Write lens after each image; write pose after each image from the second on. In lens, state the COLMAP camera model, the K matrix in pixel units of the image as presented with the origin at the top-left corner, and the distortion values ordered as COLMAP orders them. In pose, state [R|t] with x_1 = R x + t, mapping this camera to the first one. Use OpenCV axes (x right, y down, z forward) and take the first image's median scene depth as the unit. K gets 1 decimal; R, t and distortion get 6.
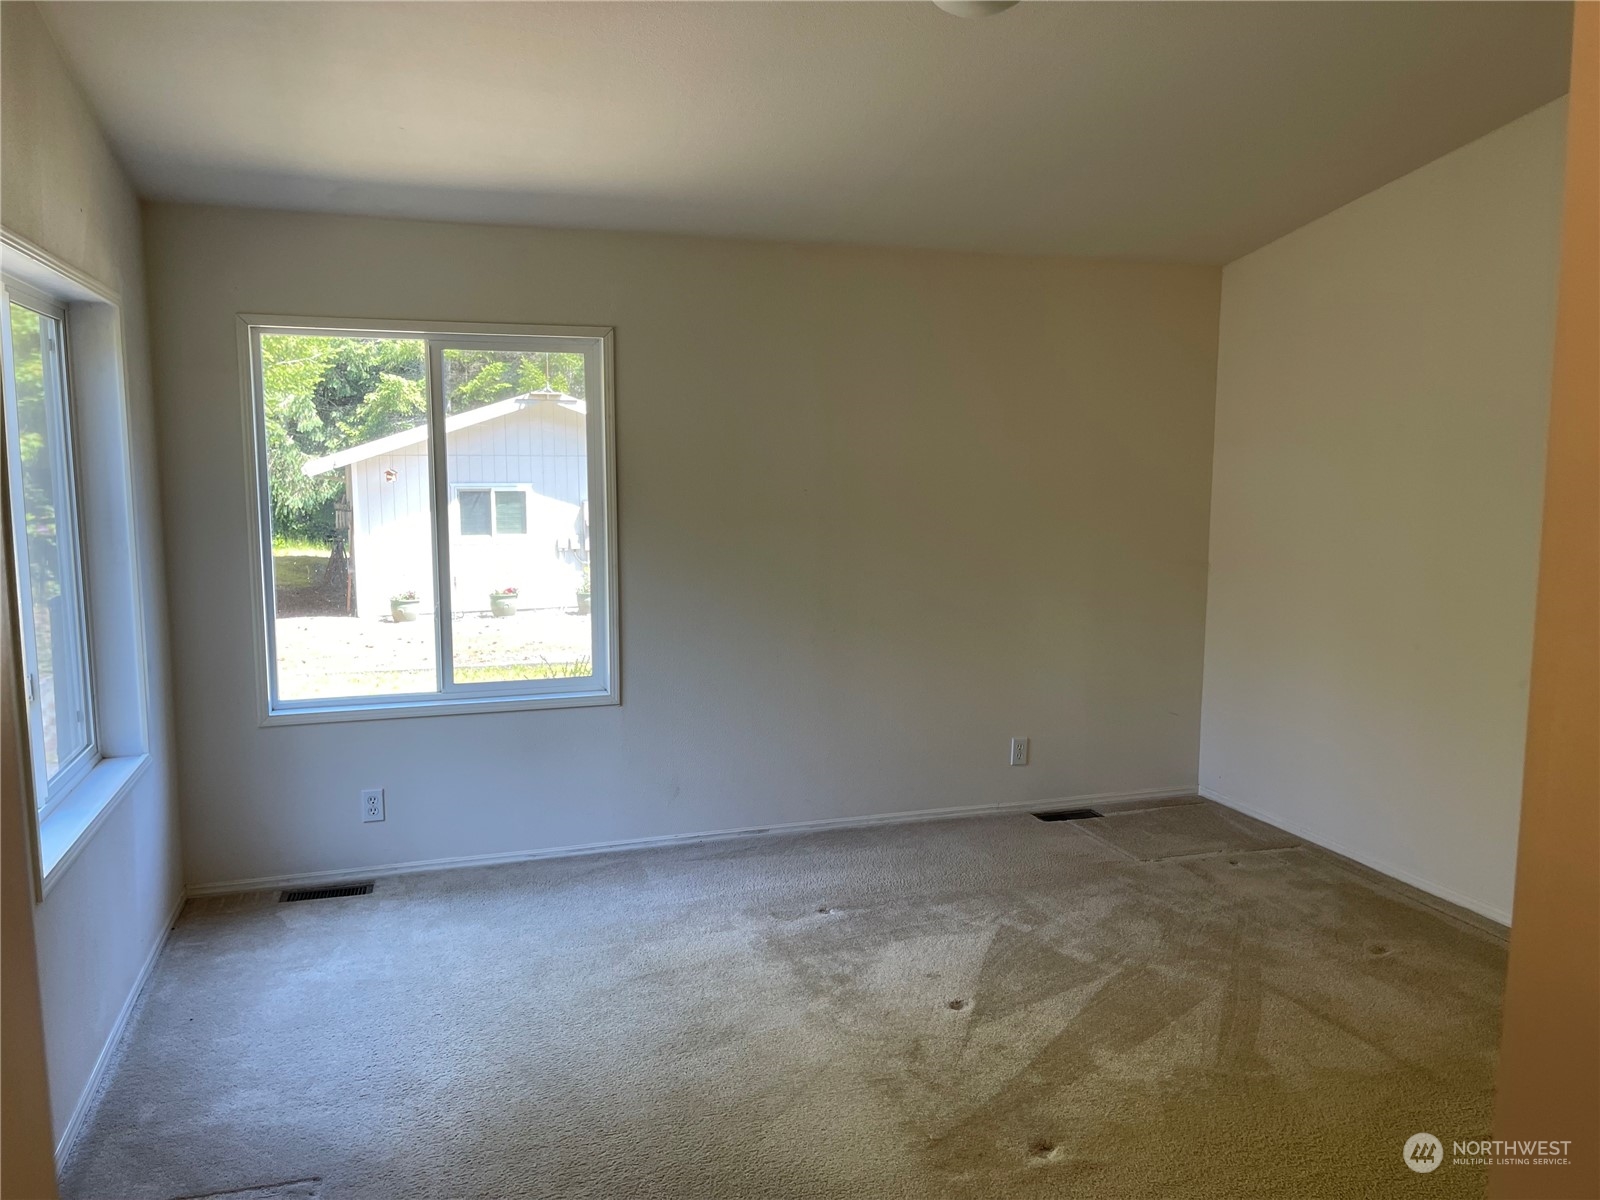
lens RADIAL K [[1205.5, 0, 786.6], [0, 1205.5, 607.0], [0, 0, 1]] dist [0.079169, -0.105875]
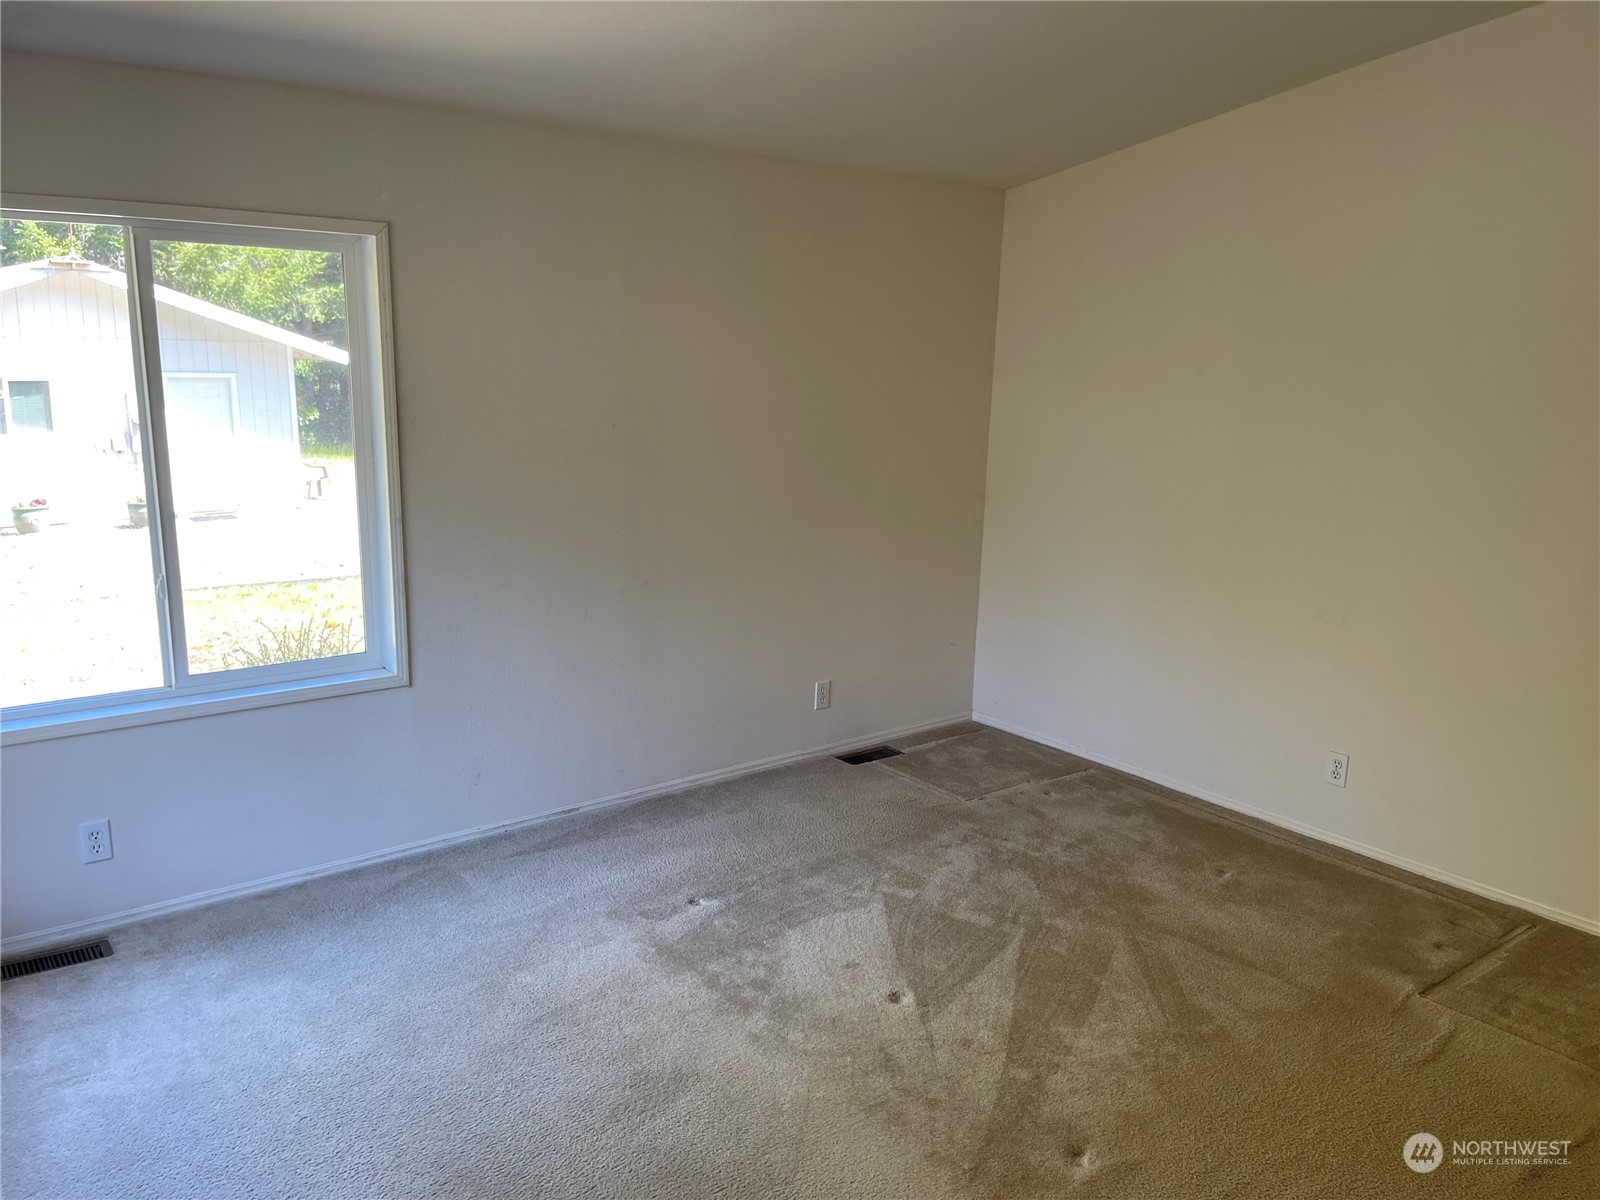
lens RADIAL K [[1205.5, 0, 762.4], [0, 1205.5, 608.2], [0, 0, 1]] dist [0.079169, -0.105875]
pose [[0.937971, -0.054690, 0.342372, -0.212313], [0.021561, 0.994771, 0.099831, -0.055848], [-0.346042, -0.086257, 0.934246, 0.146917]]
